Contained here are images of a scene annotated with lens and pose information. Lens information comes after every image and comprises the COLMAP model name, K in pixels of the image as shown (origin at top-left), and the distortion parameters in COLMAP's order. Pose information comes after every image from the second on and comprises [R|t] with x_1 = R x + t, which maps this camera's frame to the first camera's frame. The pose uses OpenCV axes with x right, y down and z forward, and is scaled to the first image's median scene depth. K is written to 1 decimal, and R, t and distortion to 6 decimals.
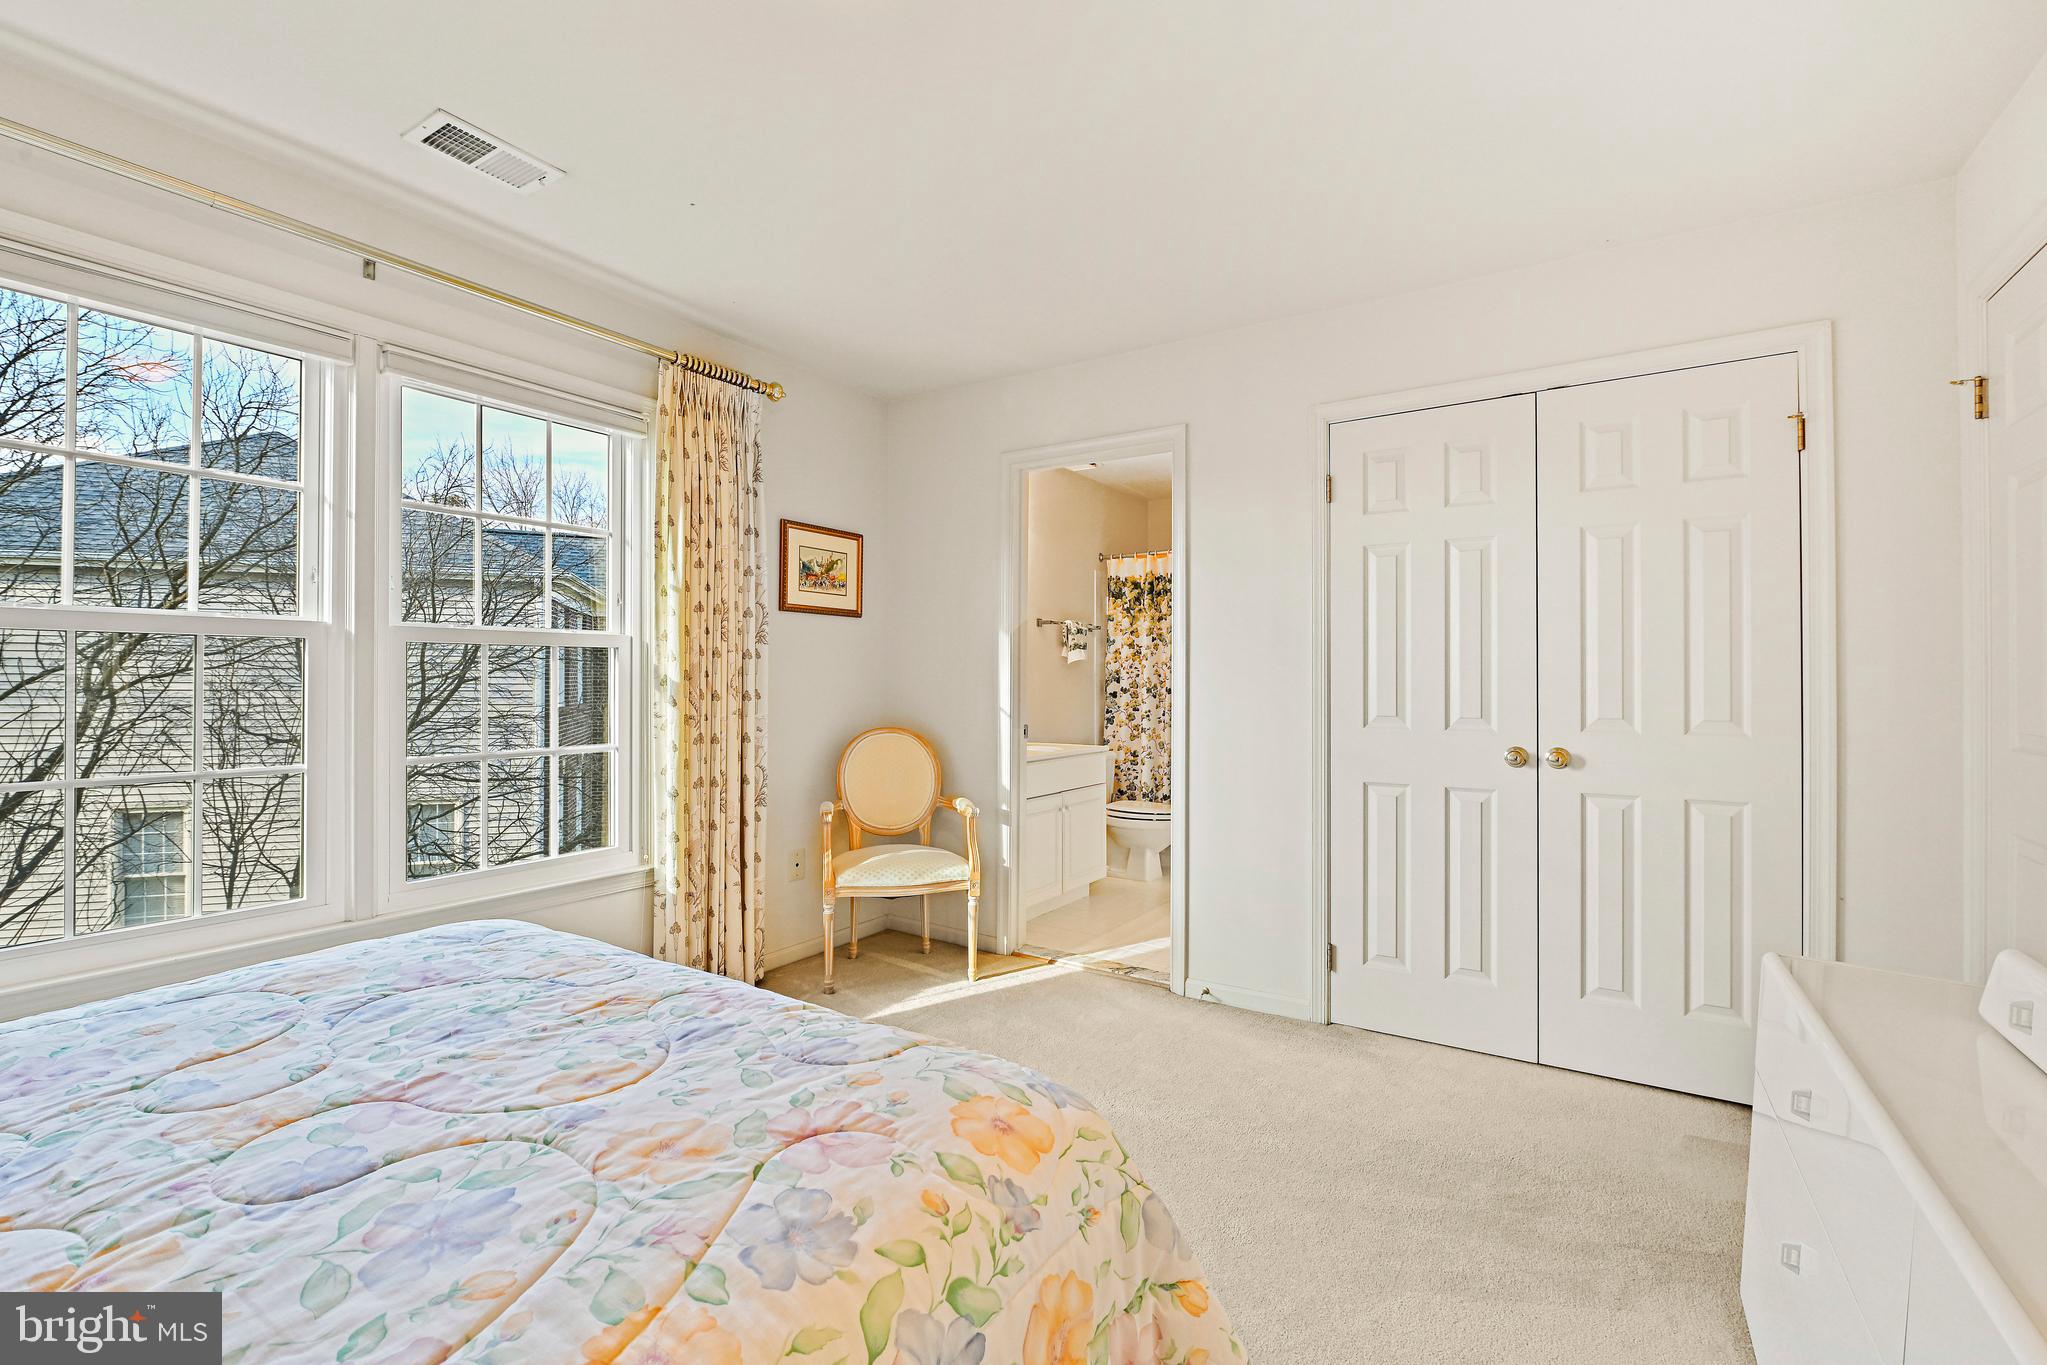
lens RADIAL K [[883.1, 0, 1023.5], [0, 883.1, 682.5], [0, 0, 1]] dist [-0.001708, -0.000258]
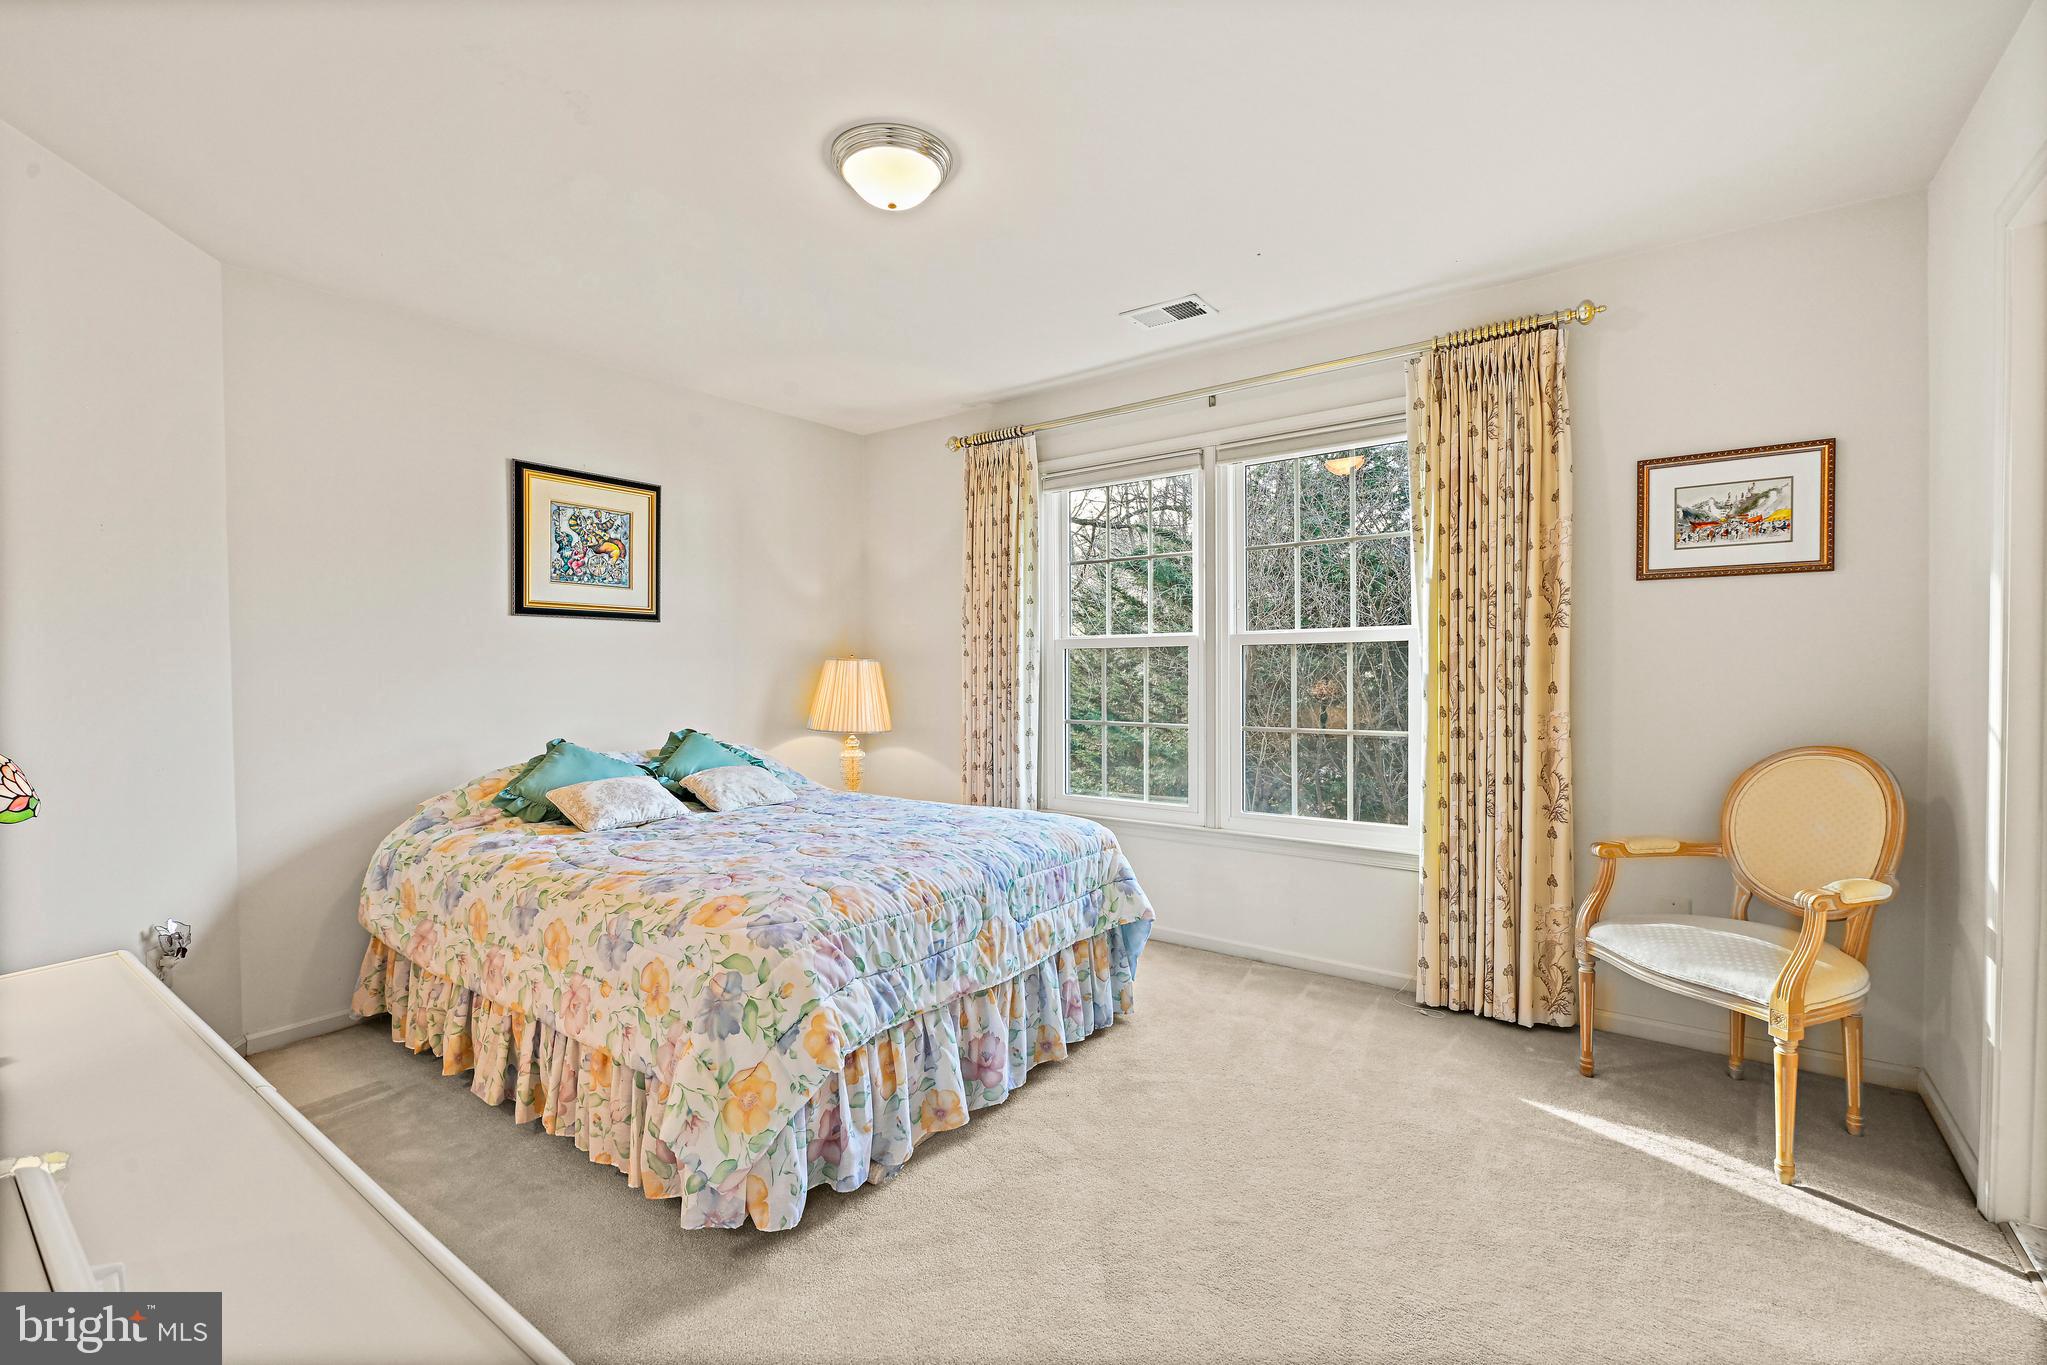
lens RADIAL K [[883.1, 0, 1023.5], [0, 883.1, 682.5], [0, 0, 1]] dist [-0.001708, -0.000258]
pose [[-0.057696, 0.013677, -0.998240, 0.590467], [0.003542, 0.999903, 0.013495, -0.004603], [0.998328, -0.002757, -0.057739, 0.564389]]
